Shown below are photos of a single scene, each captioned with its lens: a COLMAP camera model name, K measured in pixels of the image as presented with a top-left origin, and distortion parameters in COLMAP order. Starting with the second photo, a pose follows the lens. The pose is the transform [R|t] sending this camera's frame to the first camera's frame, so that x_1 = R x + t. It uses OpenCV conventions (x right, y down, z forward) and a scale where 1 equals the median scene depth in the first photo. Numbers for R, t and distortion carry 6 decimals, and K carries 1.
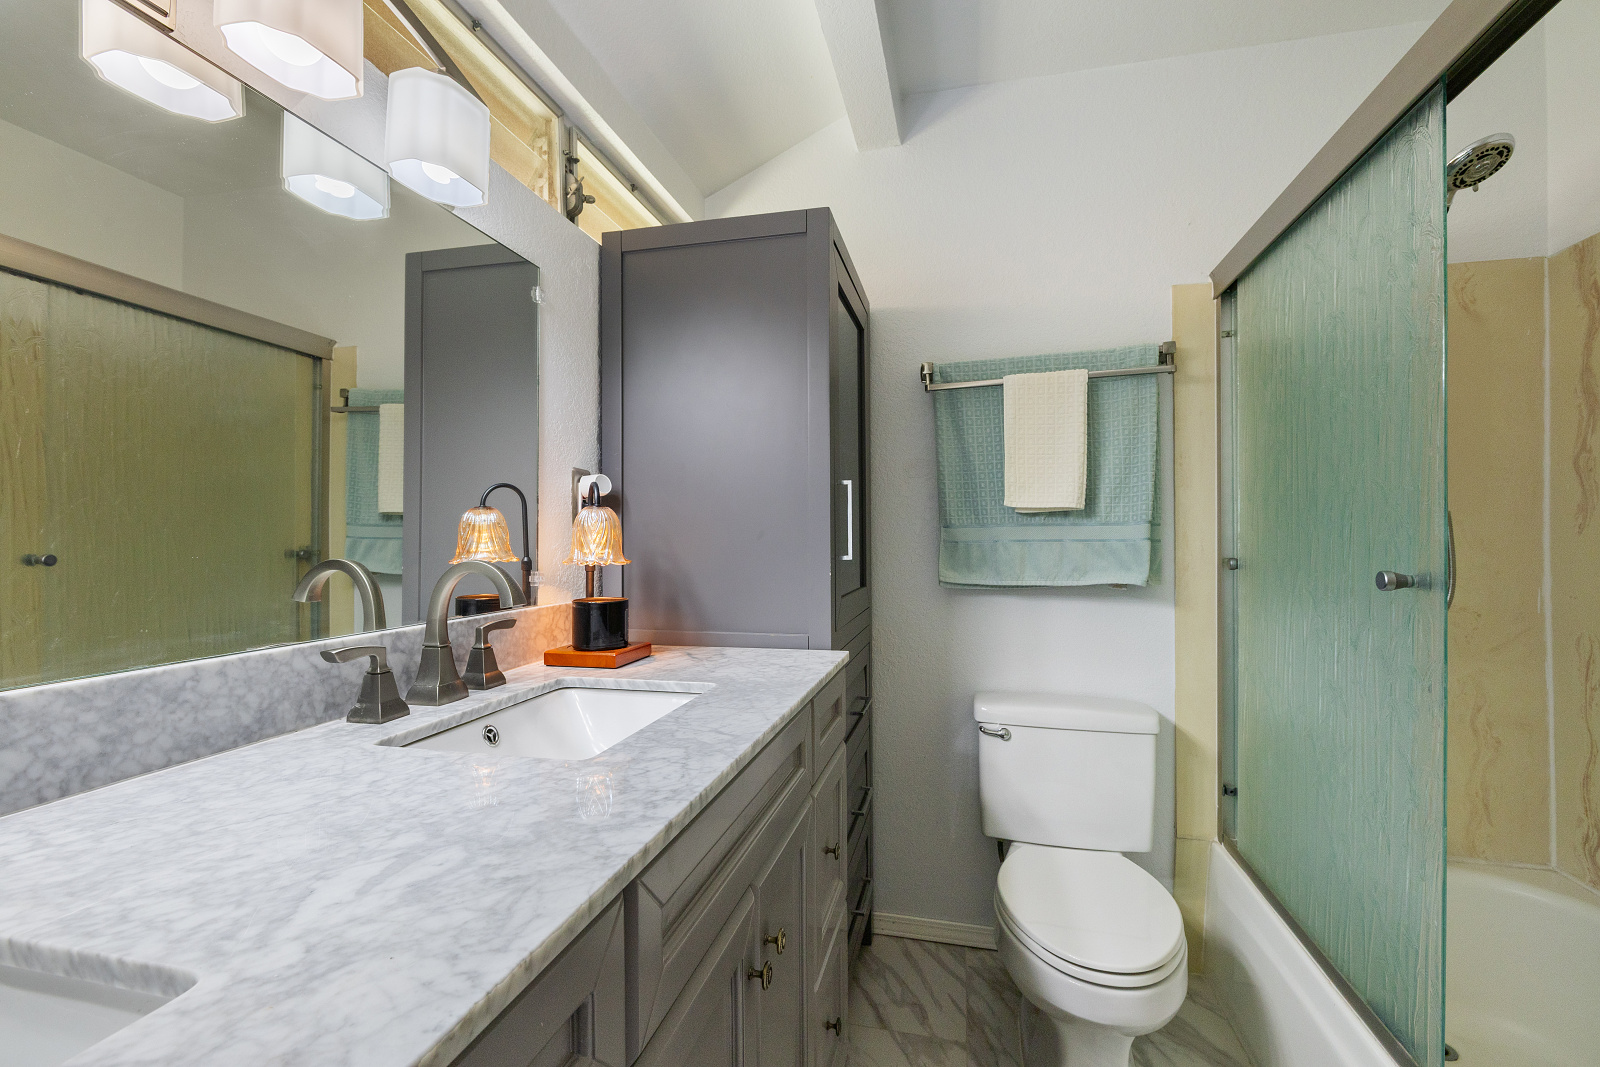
lens RADIAL K [[705.6, 0, 803.8], [0, 705.6, 531.3], [0, 0, 1]] dist [-0.007516, 0.000356]
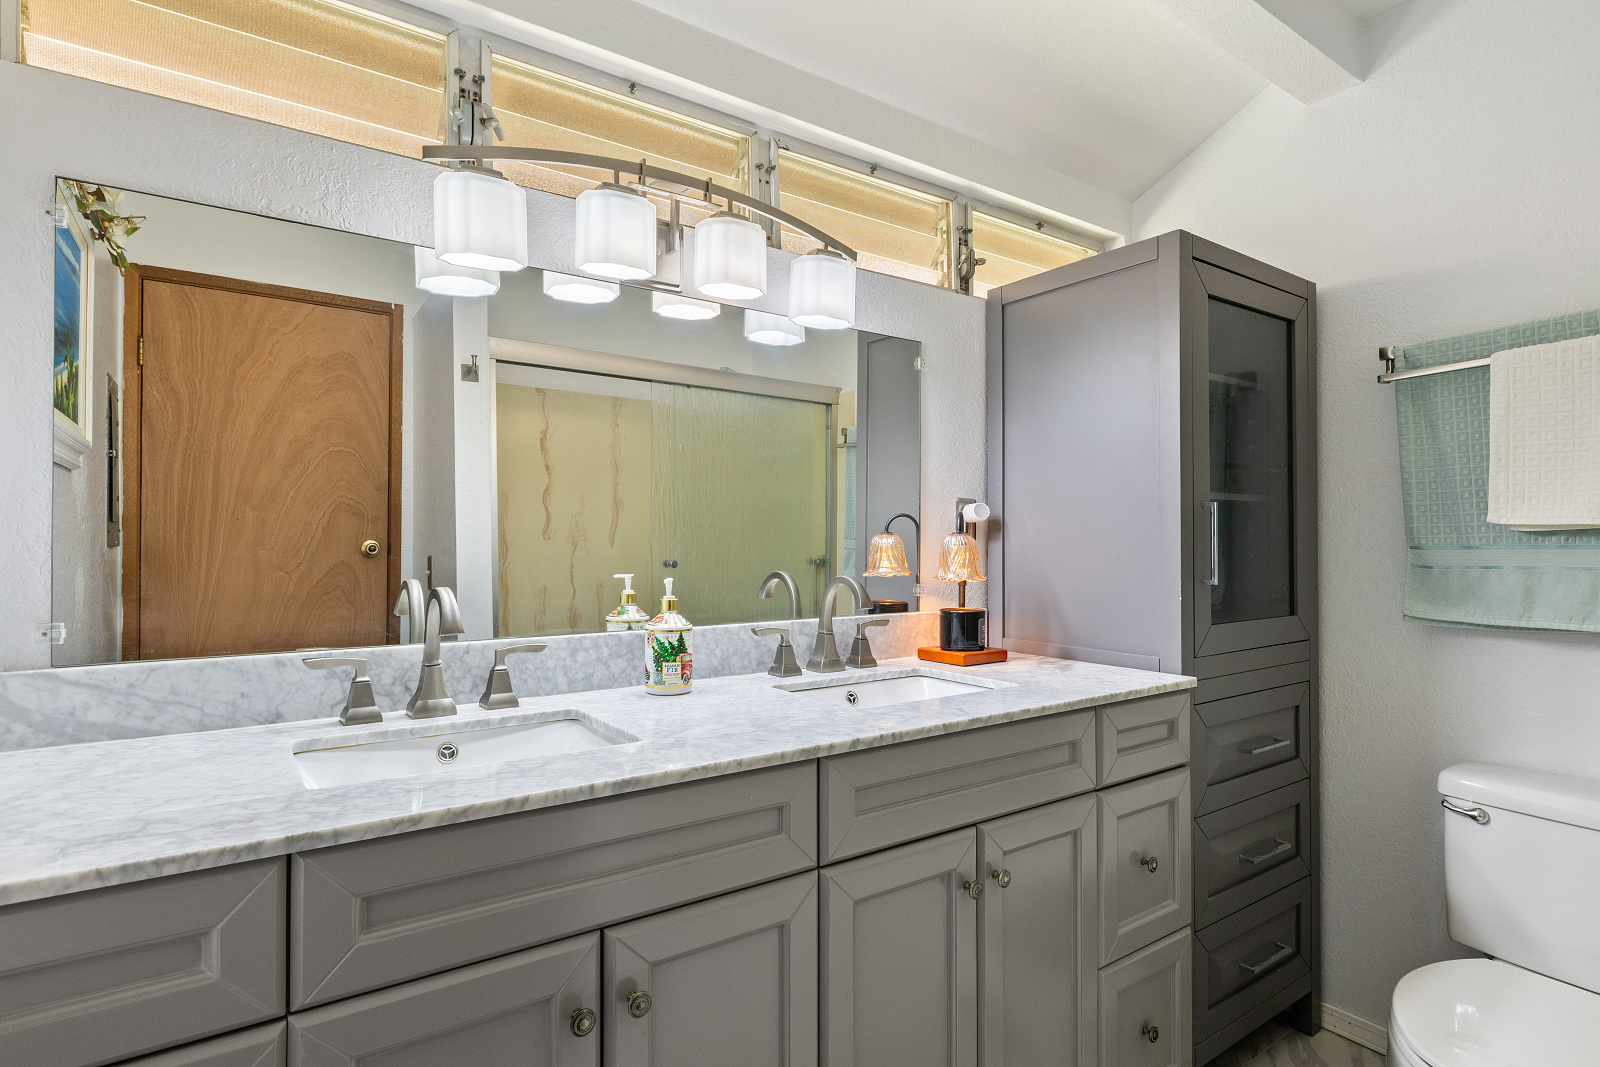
lens RADIAL K [[826.1, 0, 794.4], [0, 826.1, 528.6], [0, 0, 1]] dist [-0.001139, 0.000039]
pose [[0.747660, -0.004311, -0.664068, 0.424655], [0.001196, 0.999986, -0.005145, -0.034299], [0.664081, 0.003052, 0.747655, -0.244494]]
